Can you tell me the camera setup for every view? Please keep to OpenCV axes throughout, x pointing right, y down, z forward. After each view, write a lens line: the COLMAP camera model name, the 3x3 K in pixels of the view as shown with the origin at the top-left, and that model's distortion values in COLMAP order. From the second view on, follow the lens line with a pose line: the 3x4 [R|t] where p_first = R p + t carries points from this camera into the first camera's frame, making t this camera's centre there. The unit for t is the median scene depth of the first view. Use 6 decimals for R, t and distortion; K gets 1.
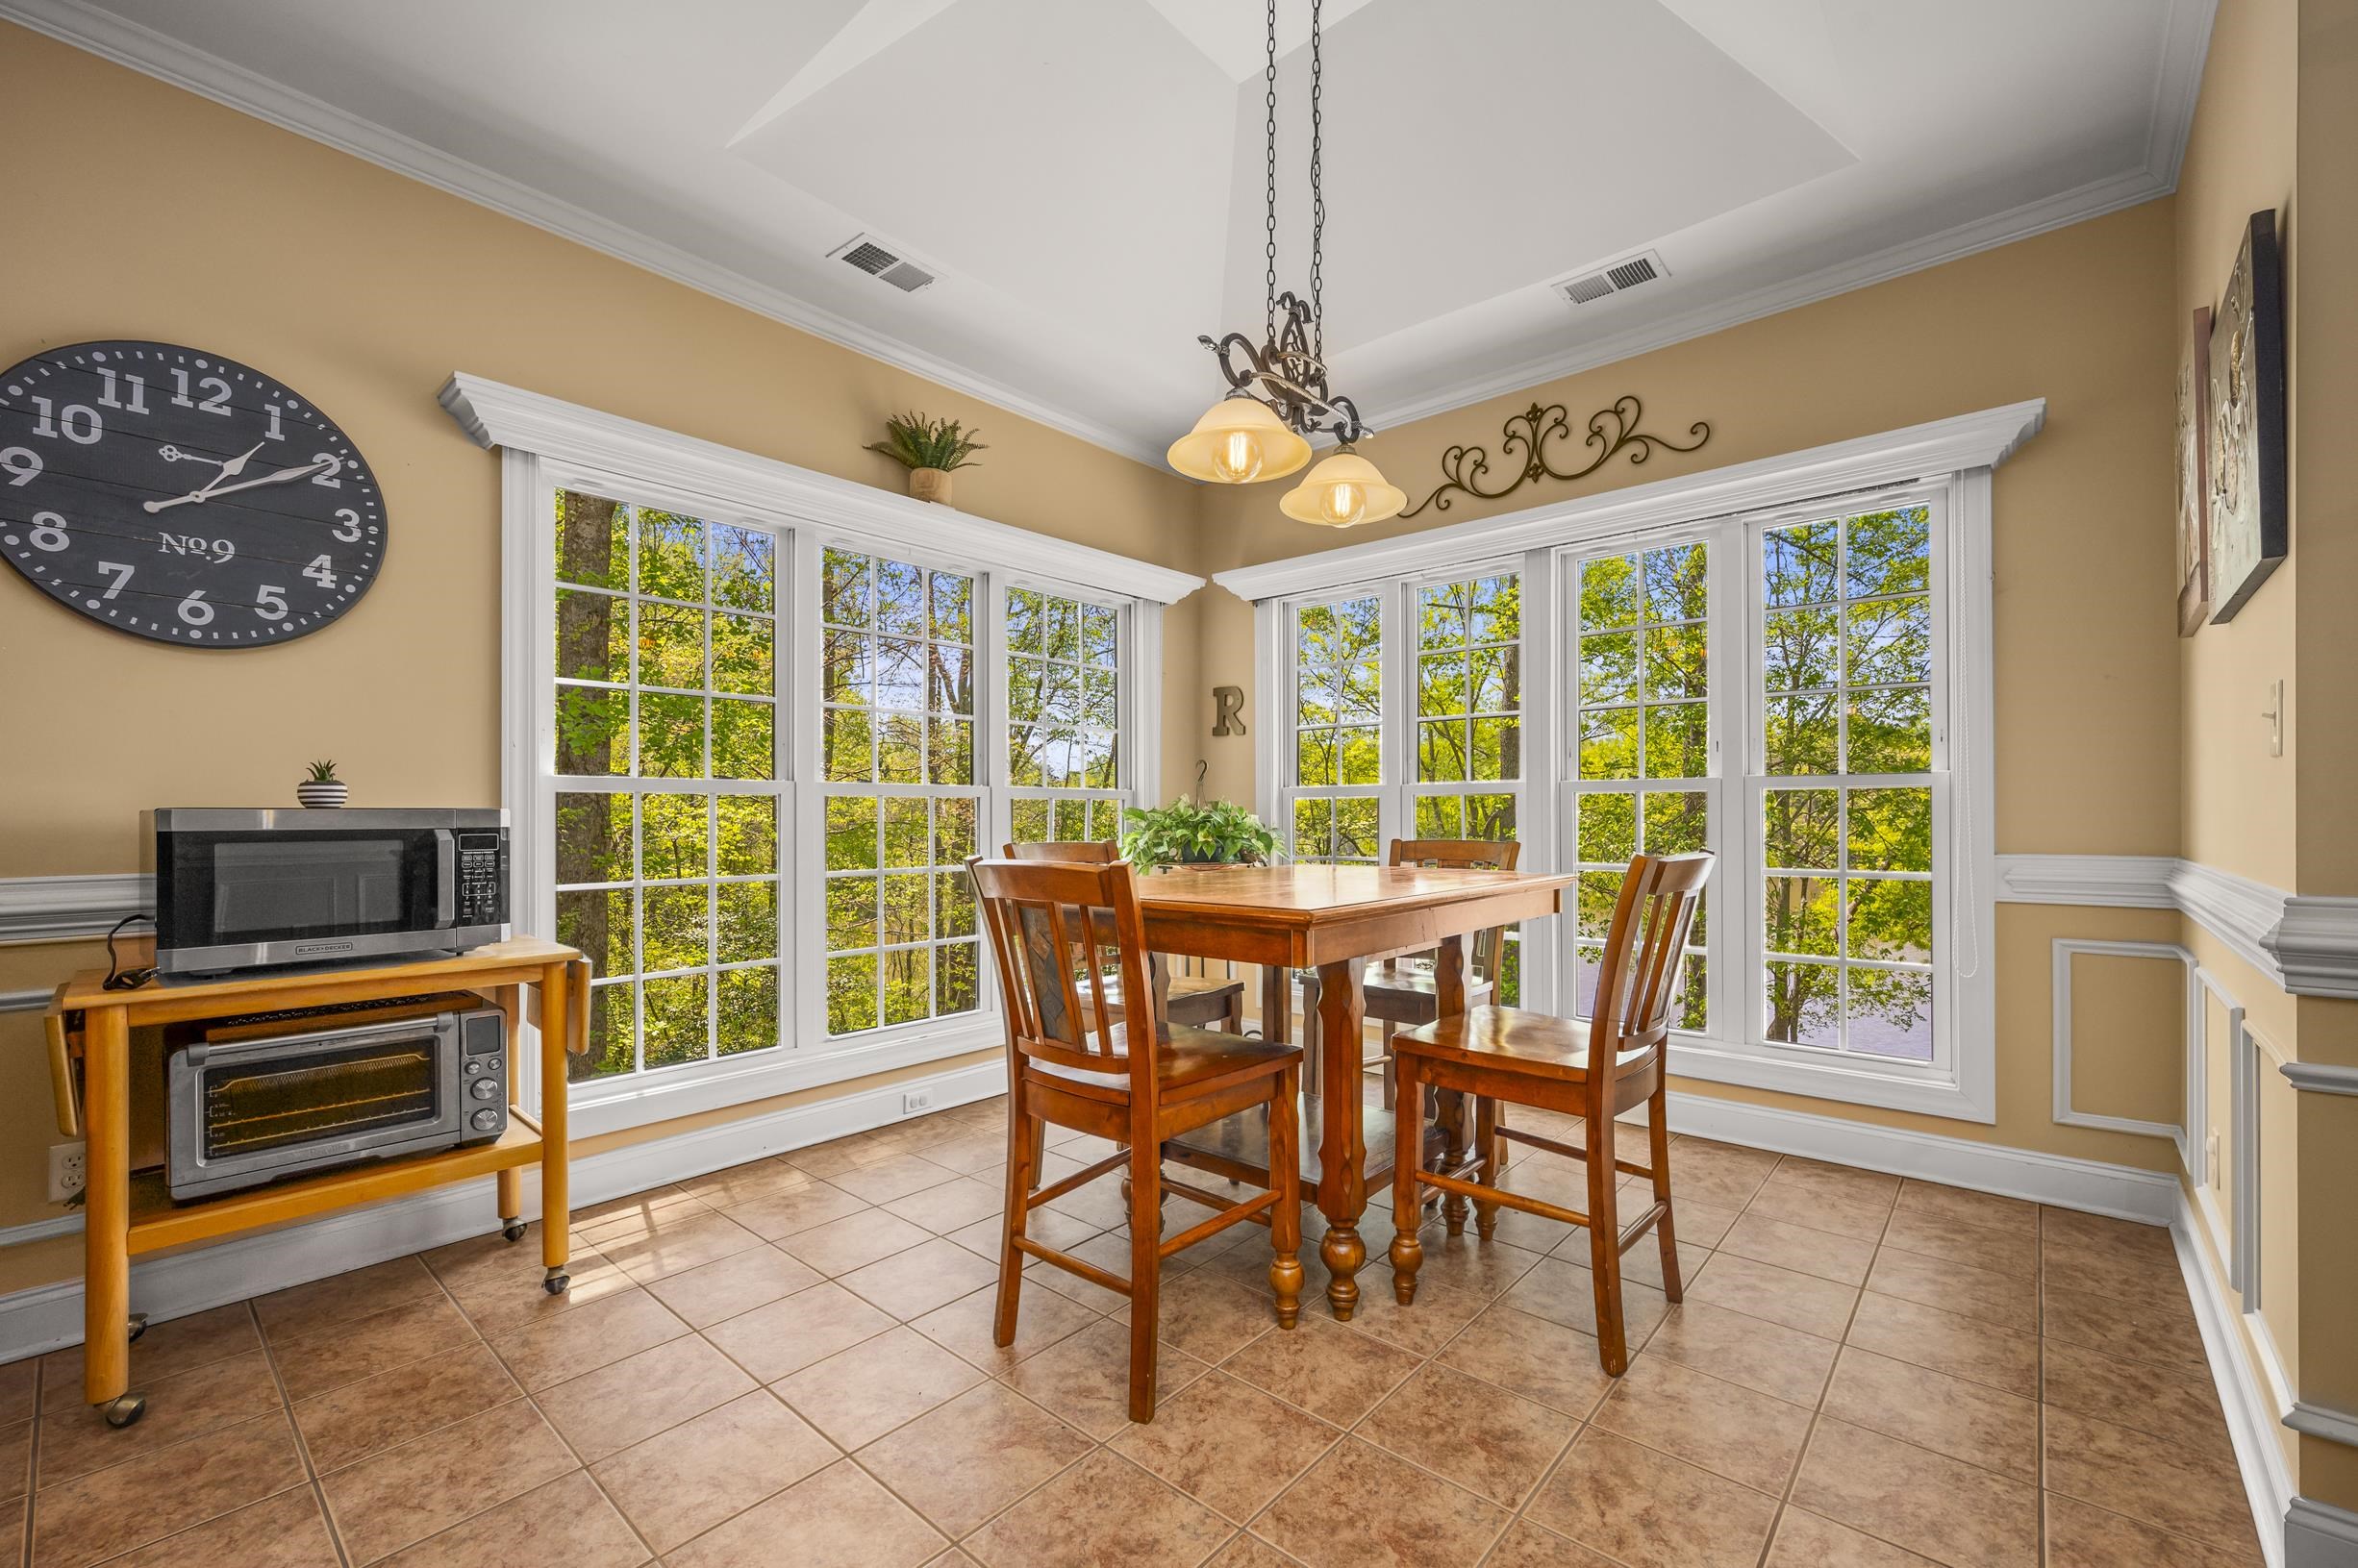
lens RADIAL K [[971.8, 0, 1176.6], [0, 971.8, 813.2], [0, 0, 1]] dist [-0.000423, -0.000056]
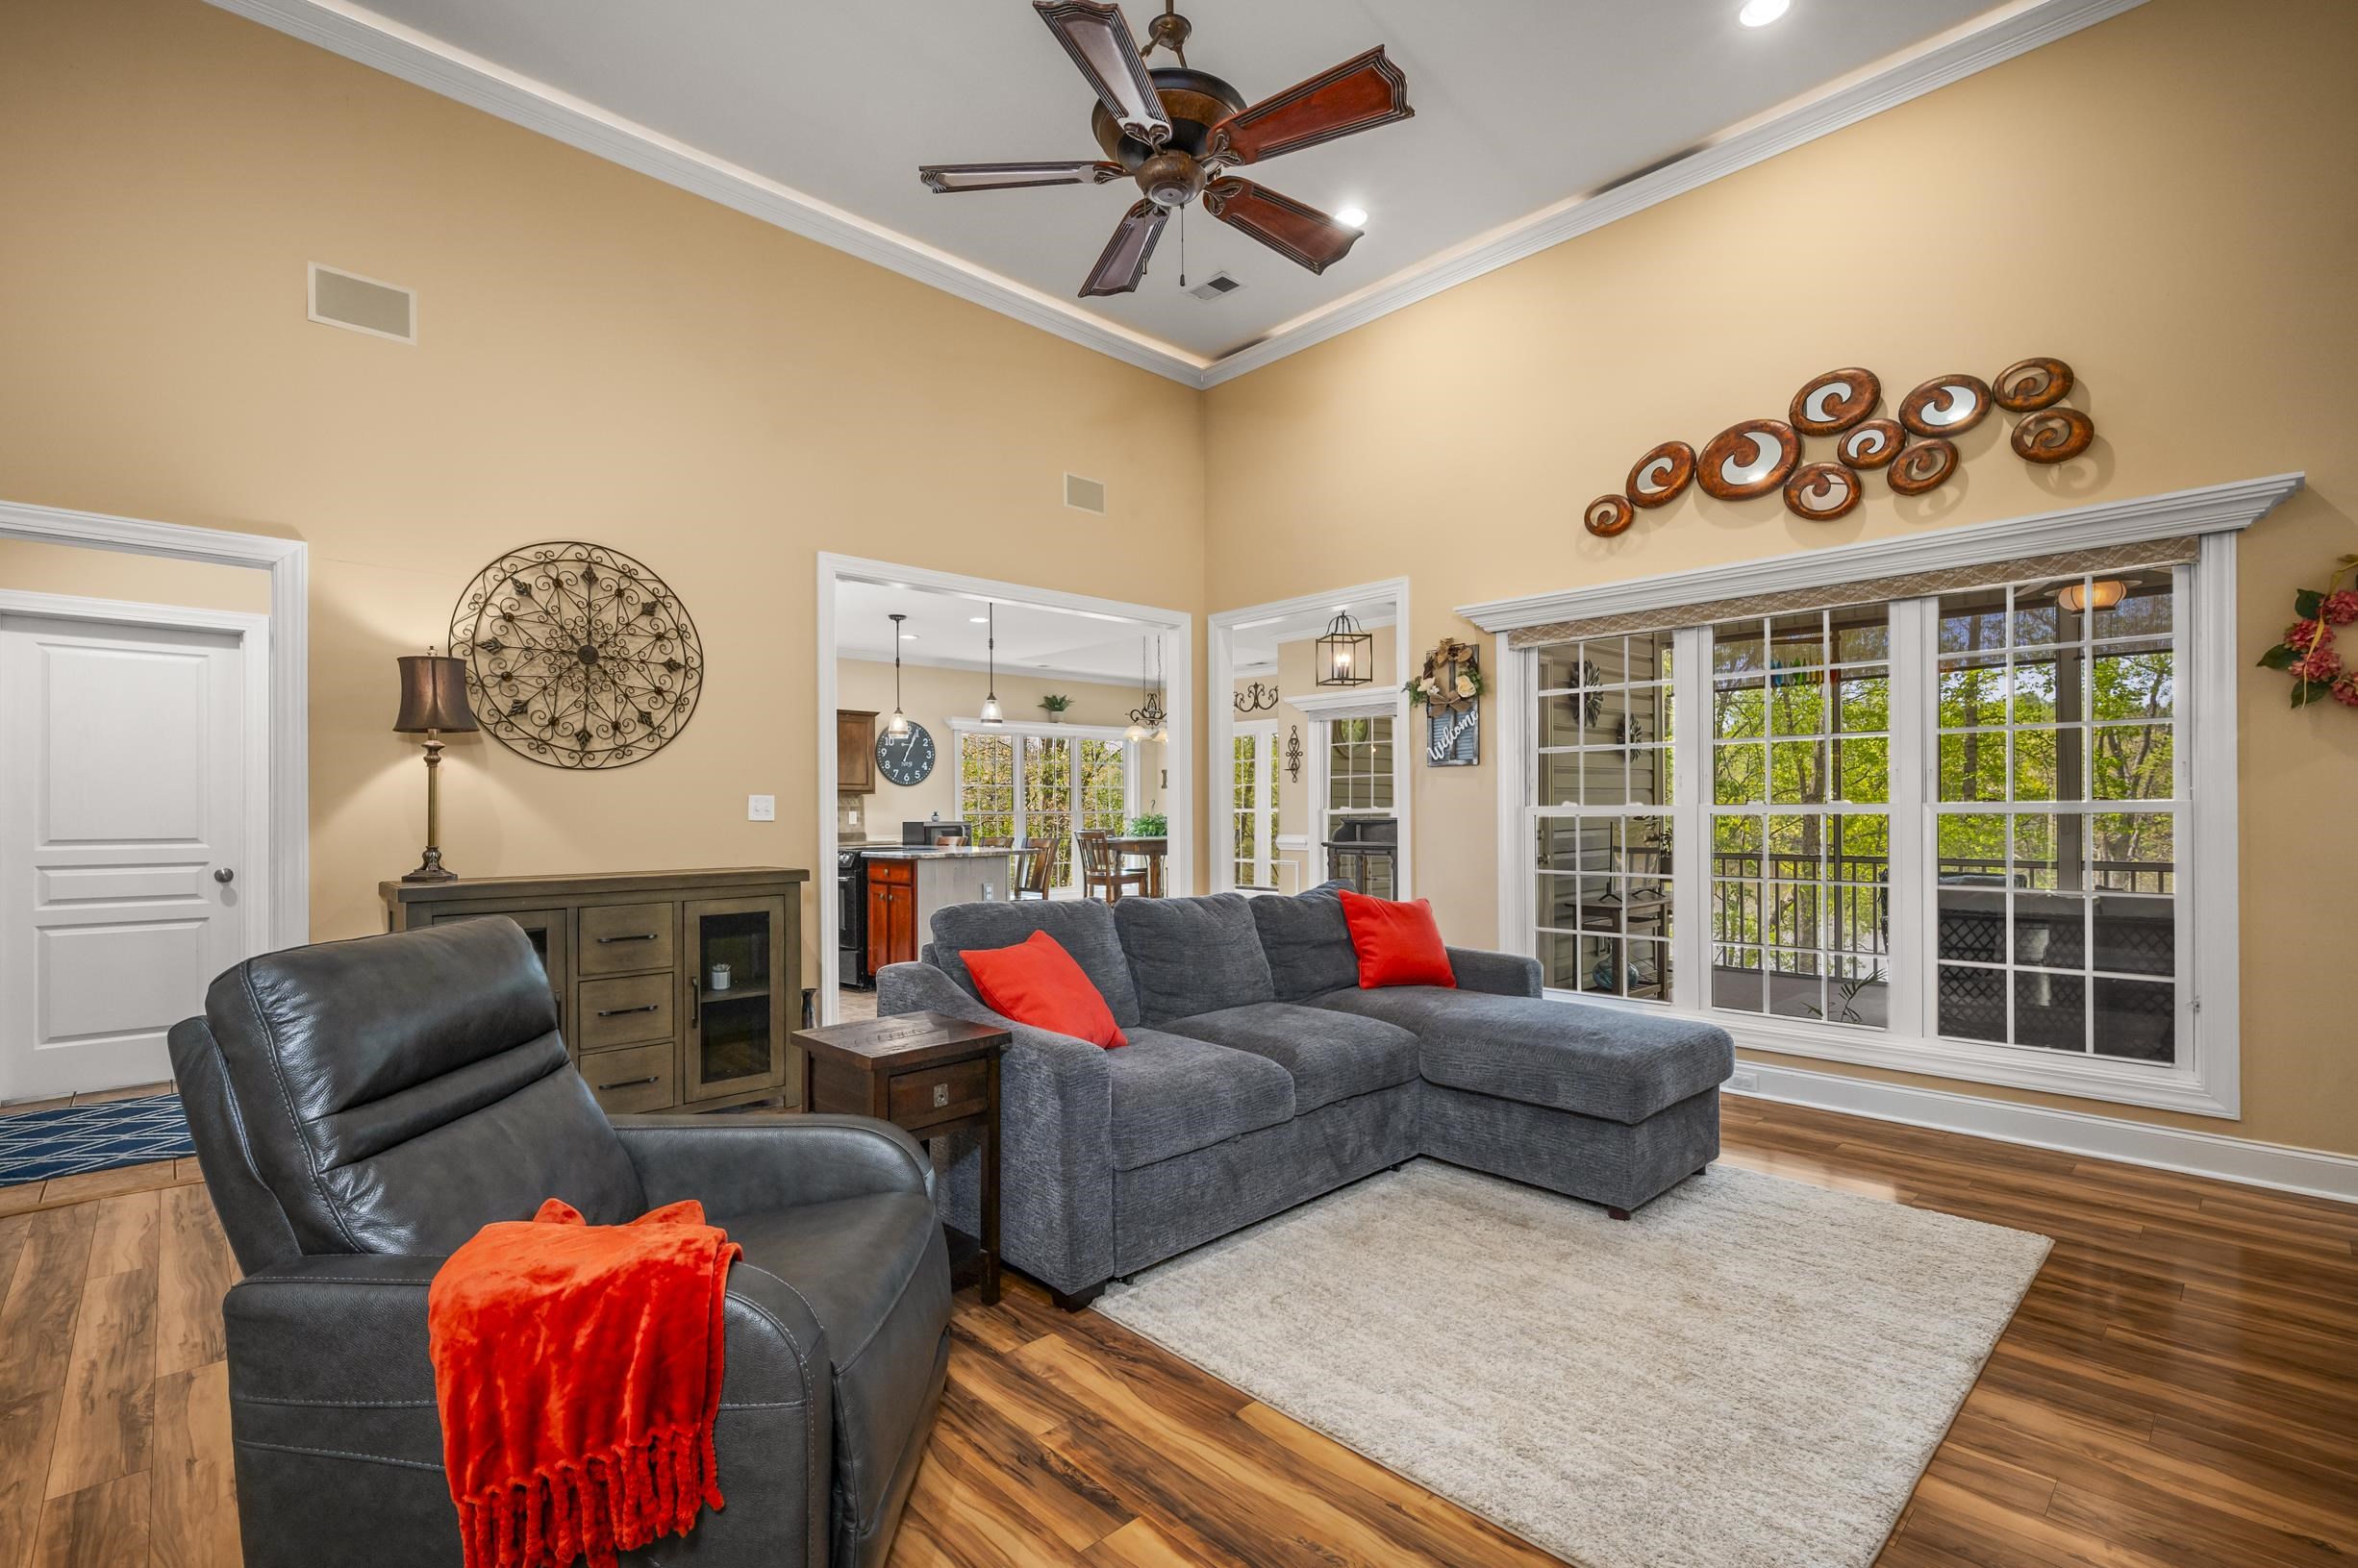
lens RADIAL K [[1058.1, 0, 1179.0], [0, 1058.1, 798.6], [0, 0, 1]] dist [-0.000151, -0.001430]
pose [[0.996650, -0.006680, -0.081517, 0.622212], [0.005795, 0.999922, -0.011093, -0.045186], [0.081585, 0.010584, 0.996610, -3.576983]]
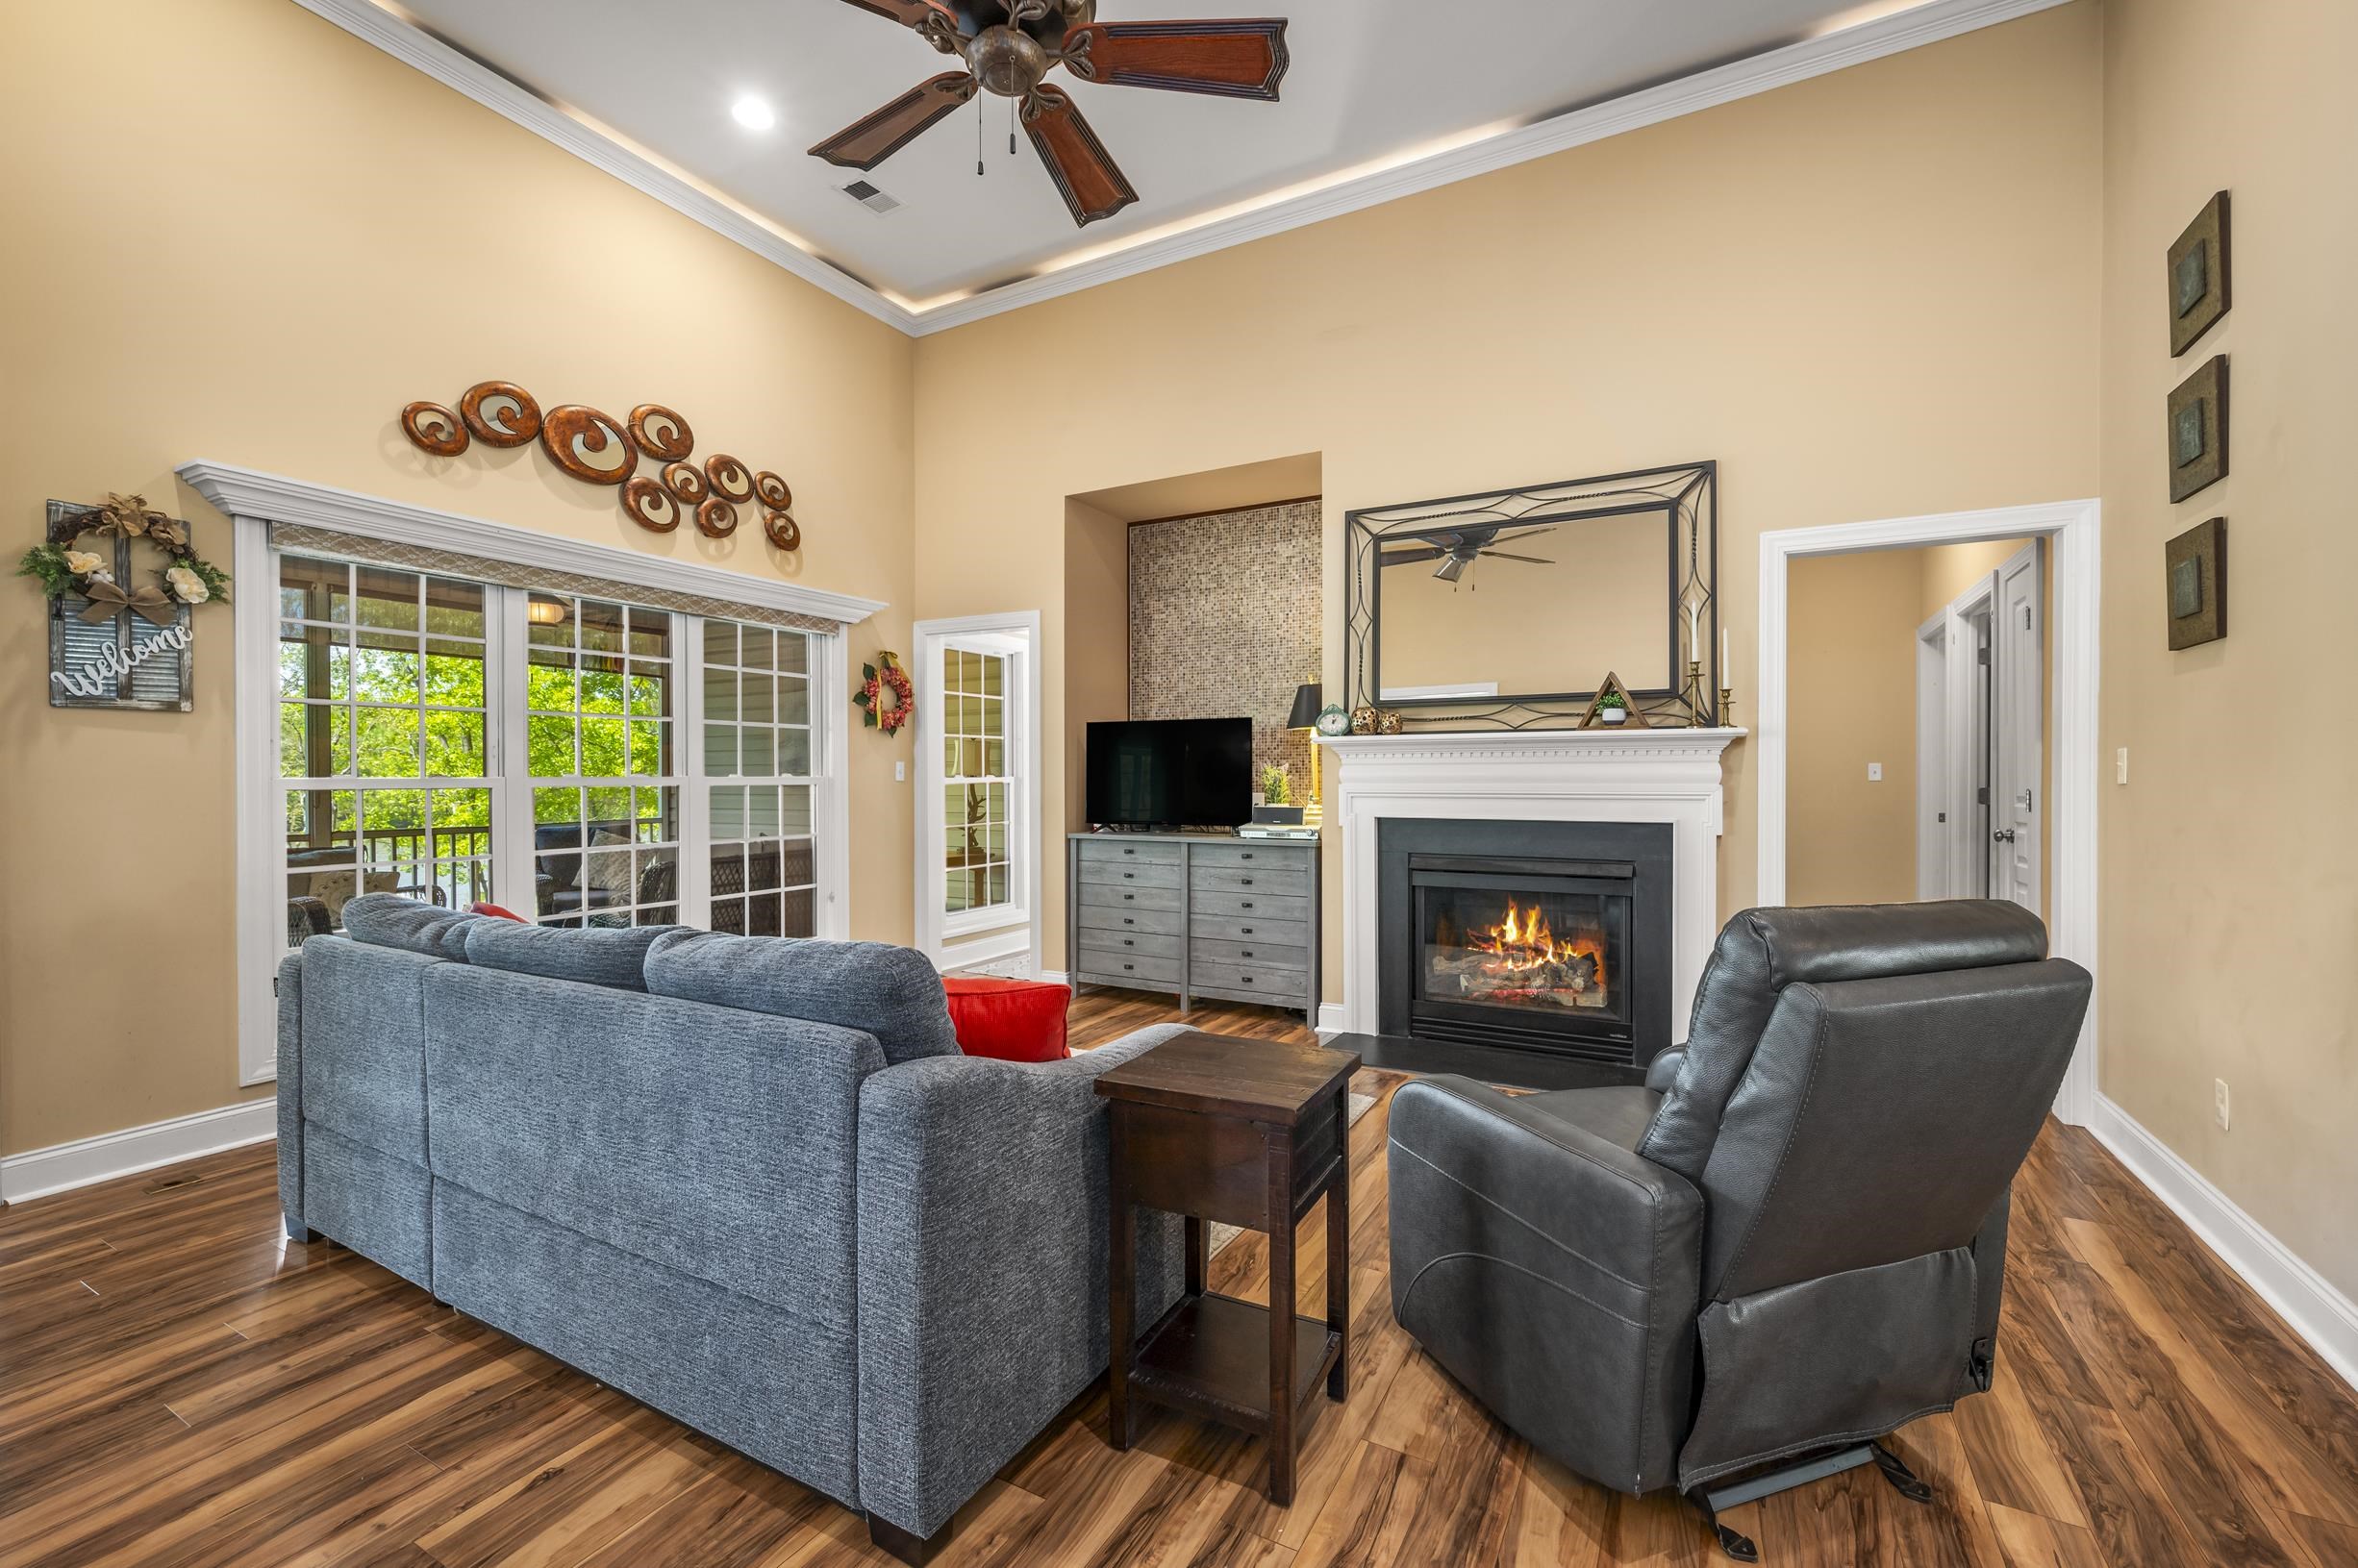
lens RADIAL K [[971.8, 0, 1176.9], [0, 971.8, 780.1], [0, 0, 1]] dist [-0.000423, -0.000056]
pose [[-0.210375, -0.000885, 0.977620, -0.510153], [0.003236, 0.999993, 0.001601, -0.043702], [-0.977615, 0.003500, -0.210371, -2.289961]]
